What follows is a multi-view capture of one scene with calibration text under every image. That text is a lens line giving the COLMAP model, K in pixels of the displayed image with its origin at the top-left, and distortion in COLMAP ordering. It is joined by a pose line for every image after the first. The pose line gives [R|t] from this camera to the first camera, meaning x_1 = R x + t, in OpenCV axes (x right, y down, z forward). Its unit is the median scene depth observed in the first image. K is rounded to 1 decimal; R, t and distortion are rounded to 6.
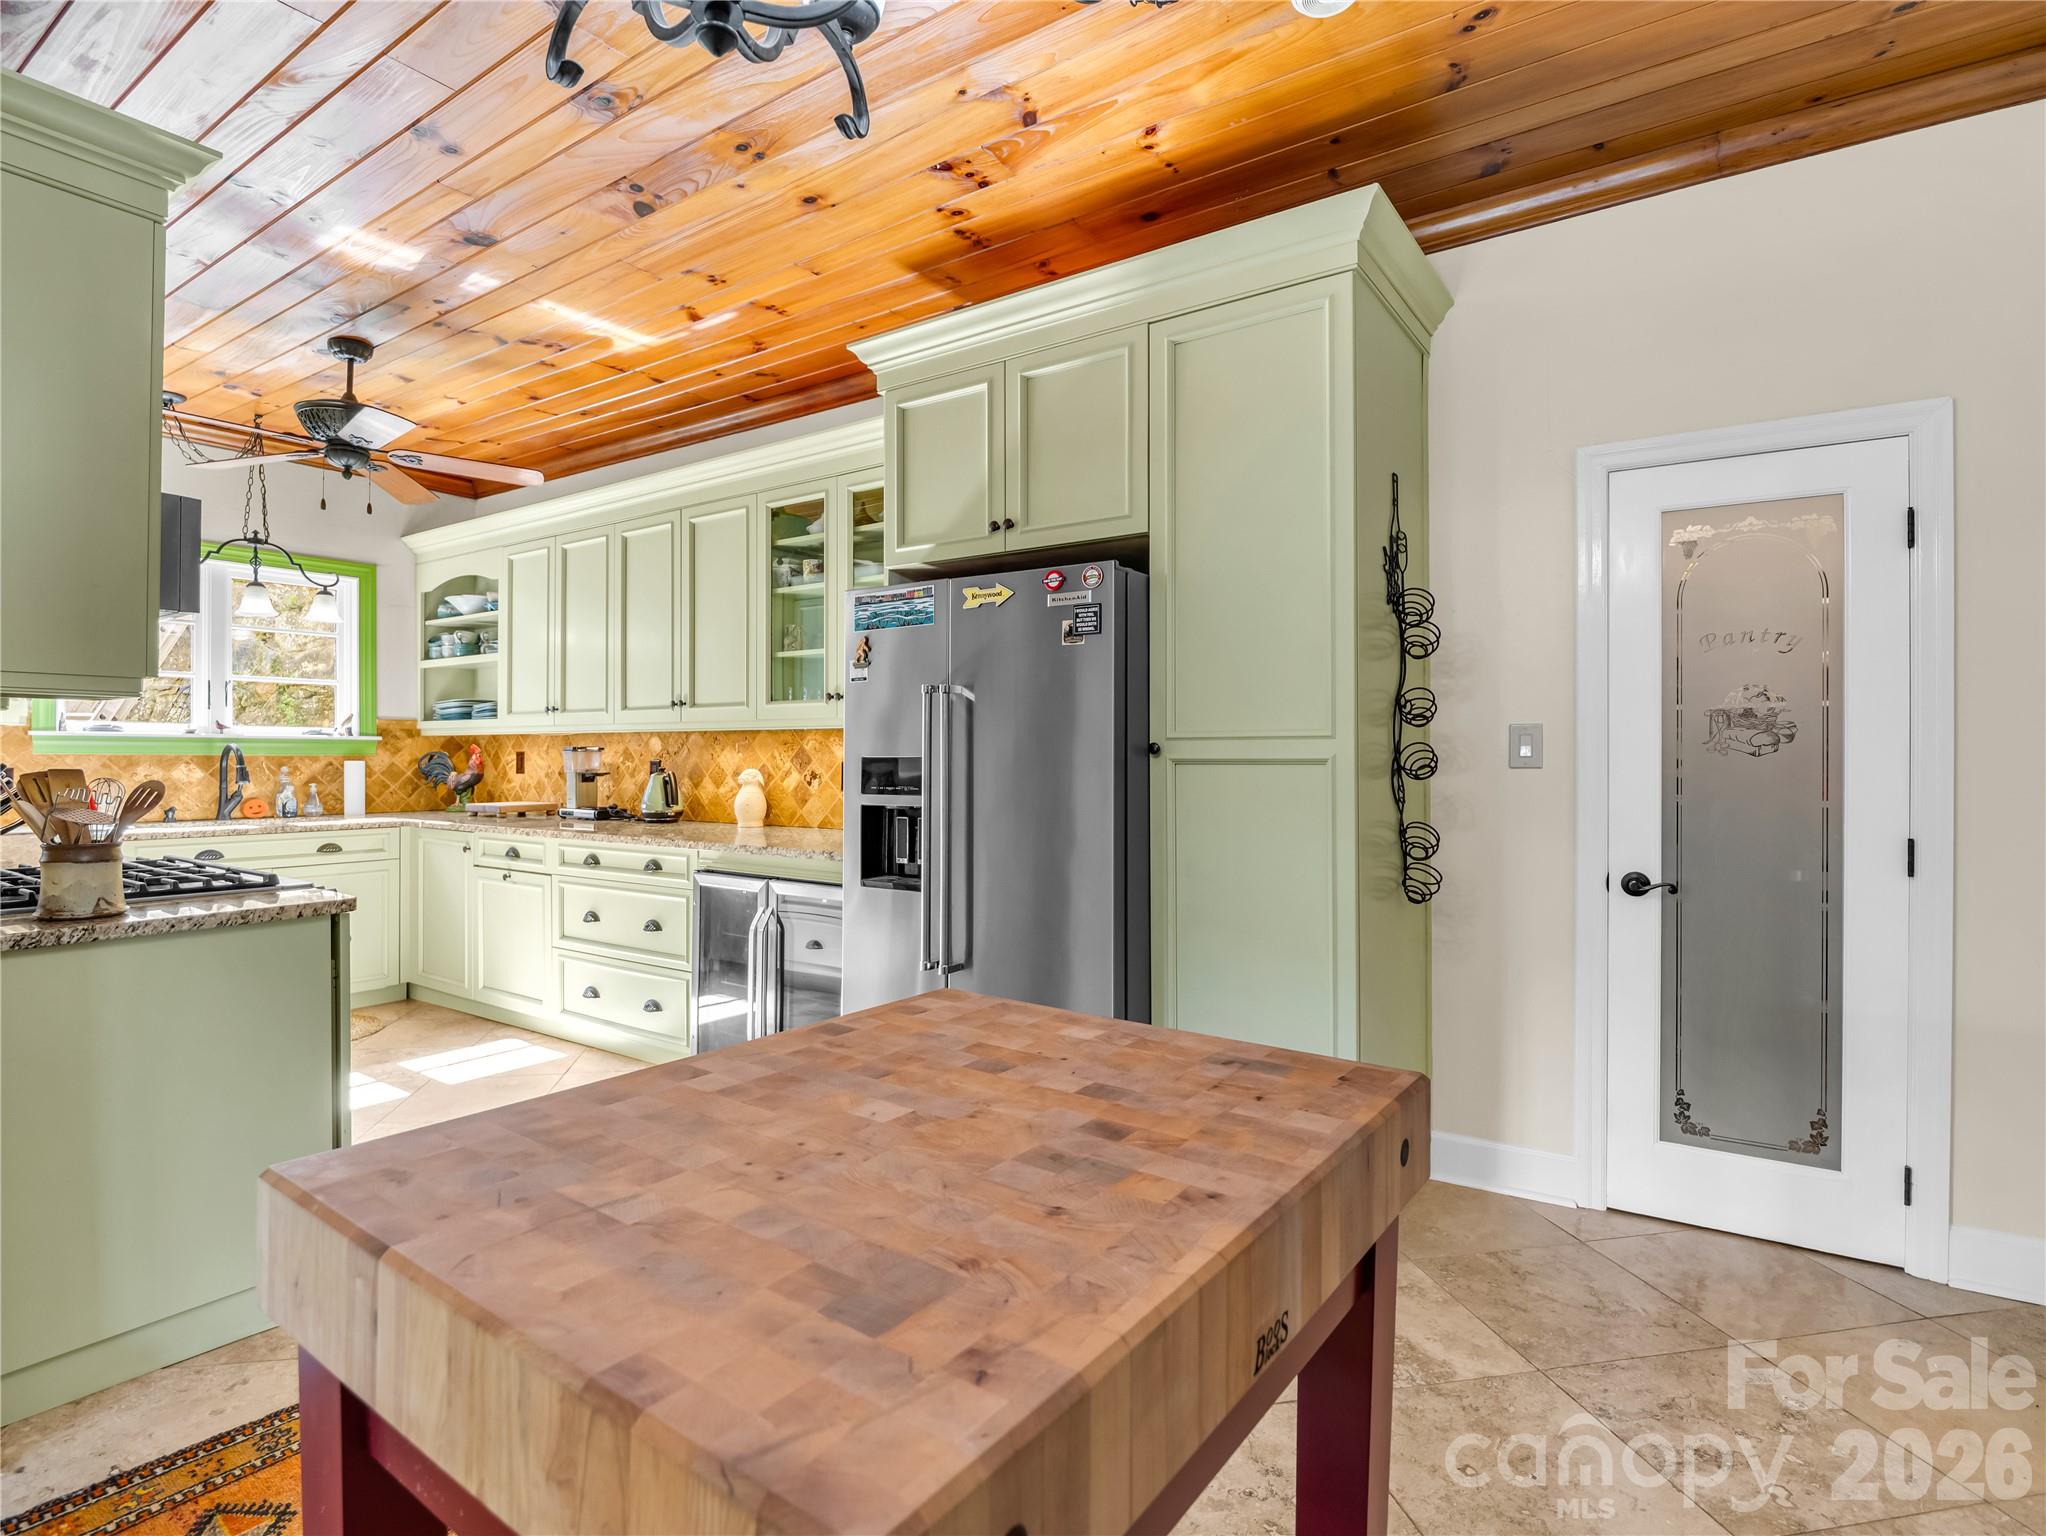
lens RADIAL K [[1001.6, 0, 1026.0], [0, 1001.6, 758.7], [0, 0, 1]] dist [-0.019489, -0.001652]
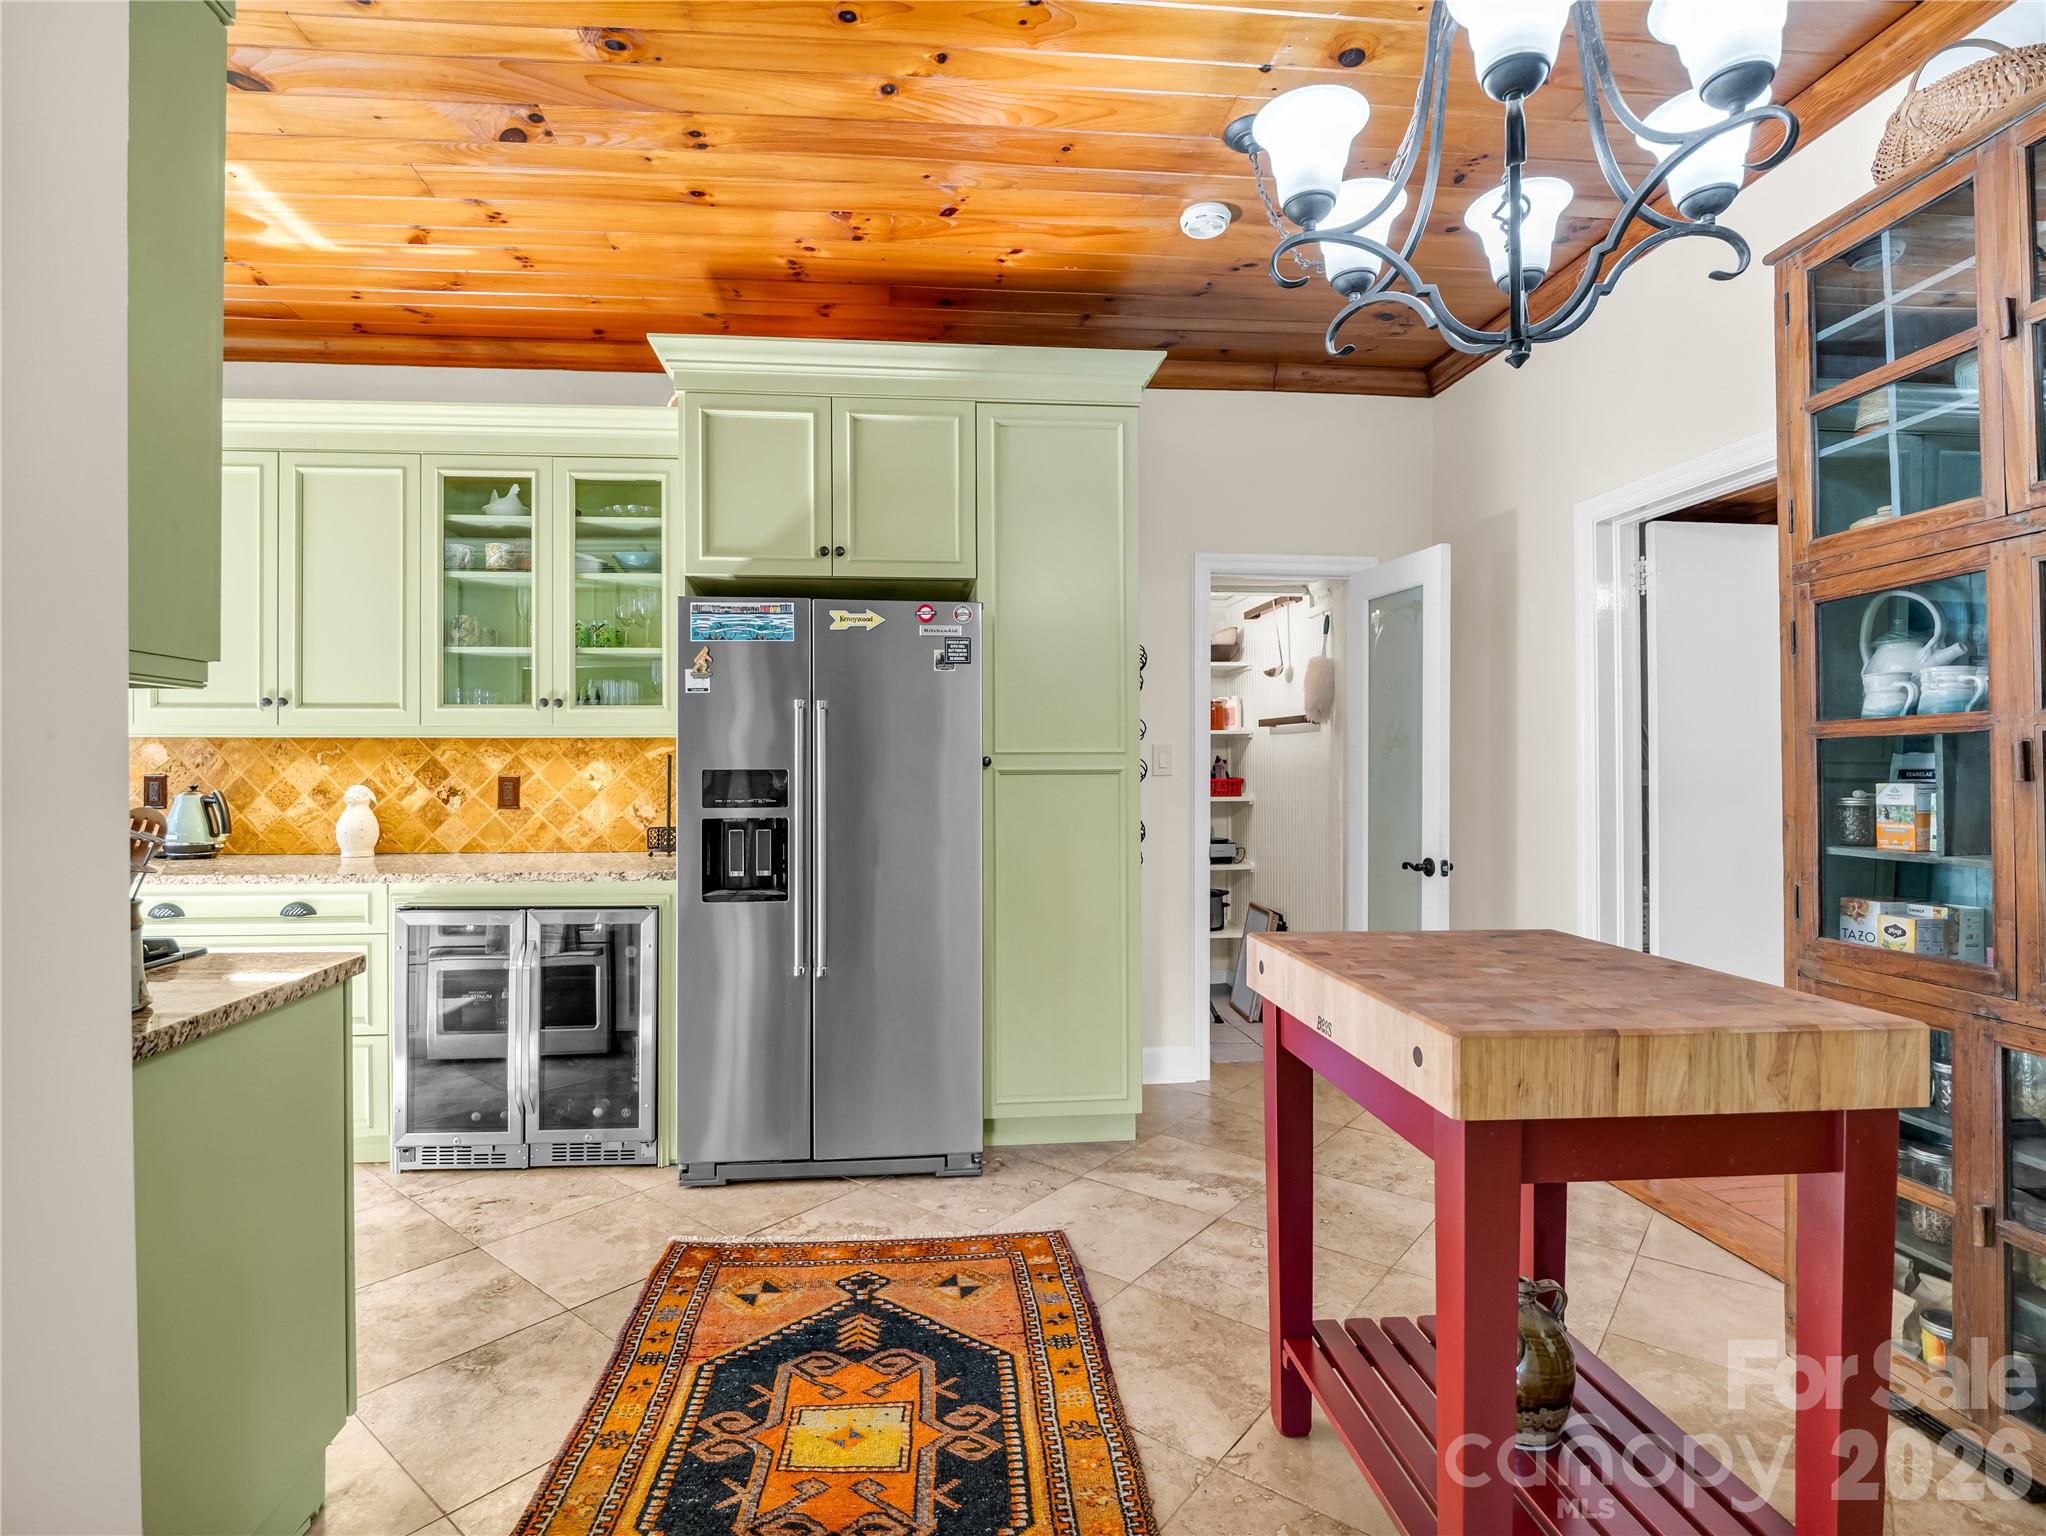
lens RADIAL K [[1001.6, 0, 1000.8], [0, 1001.6, 765.0], [0, 0, 1]] dist [-0.019489, -0.001652]
pose [[0.773762, 0.001766, 0.633475, -0.523256], [0.002822, 0.999977, -0.006234, 0.000569], [-0.633471, 0.006611, 0.773738, 0.061432]]
